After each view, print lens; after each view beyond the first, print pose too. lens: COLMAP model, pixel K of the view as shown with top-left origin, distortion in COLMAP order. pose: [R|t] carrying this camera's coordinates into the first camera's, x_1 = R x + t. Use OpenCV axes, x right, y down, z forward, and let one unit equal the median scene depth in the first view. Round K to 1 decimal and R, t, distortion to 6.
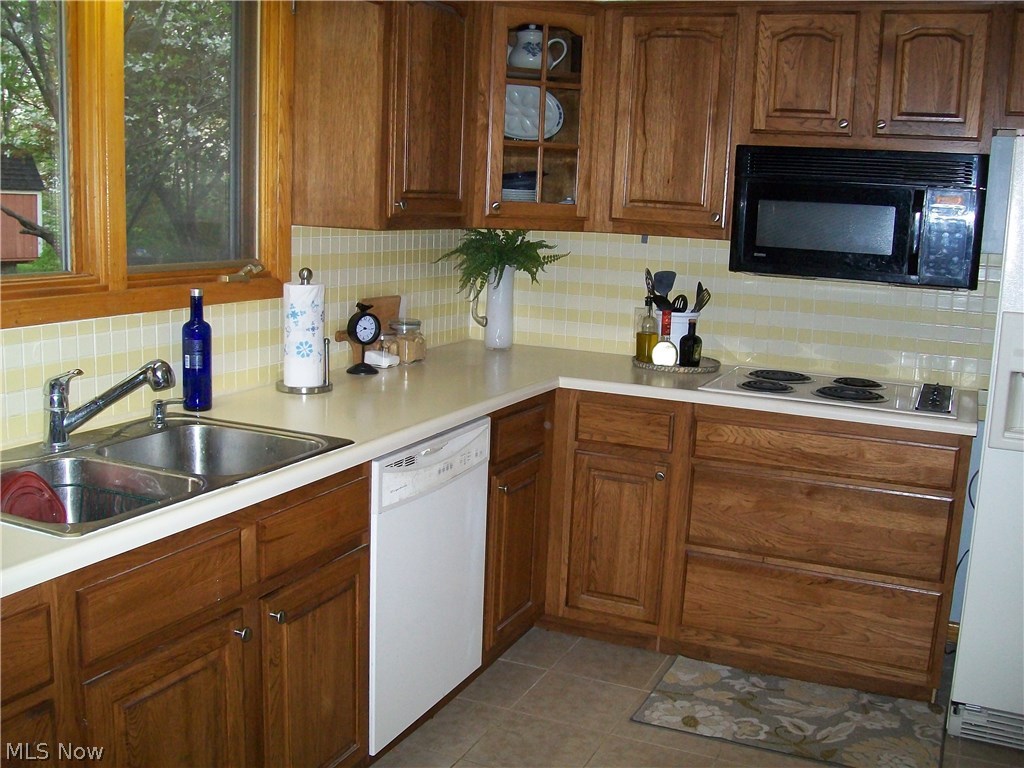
lens RADIAL K [[1039.5, 0, 514.7], [0, 1039.5, 392.1], [0, 0, 1]] dist [-0.123274, 0.000000]
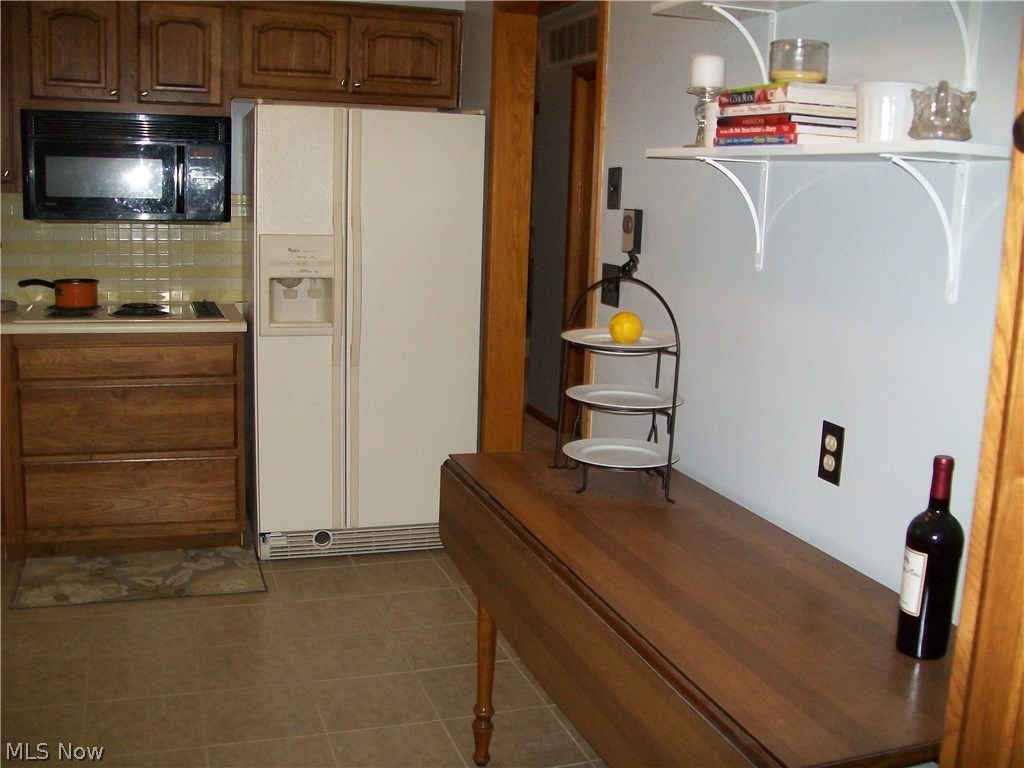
lens RADIAL K [[1039.5, 0, 511.1], [0, 1039.5, 379.7], [0, 0, 1]] dist [-0.123274, 0.000000]
pose [[0.724724, -0.128648, 0.676923, -0.195522], [0.110055, 0.991416, 0.070591, 0.044612], [-0.680194, 0.023340, 0.732661, -0.199718]]
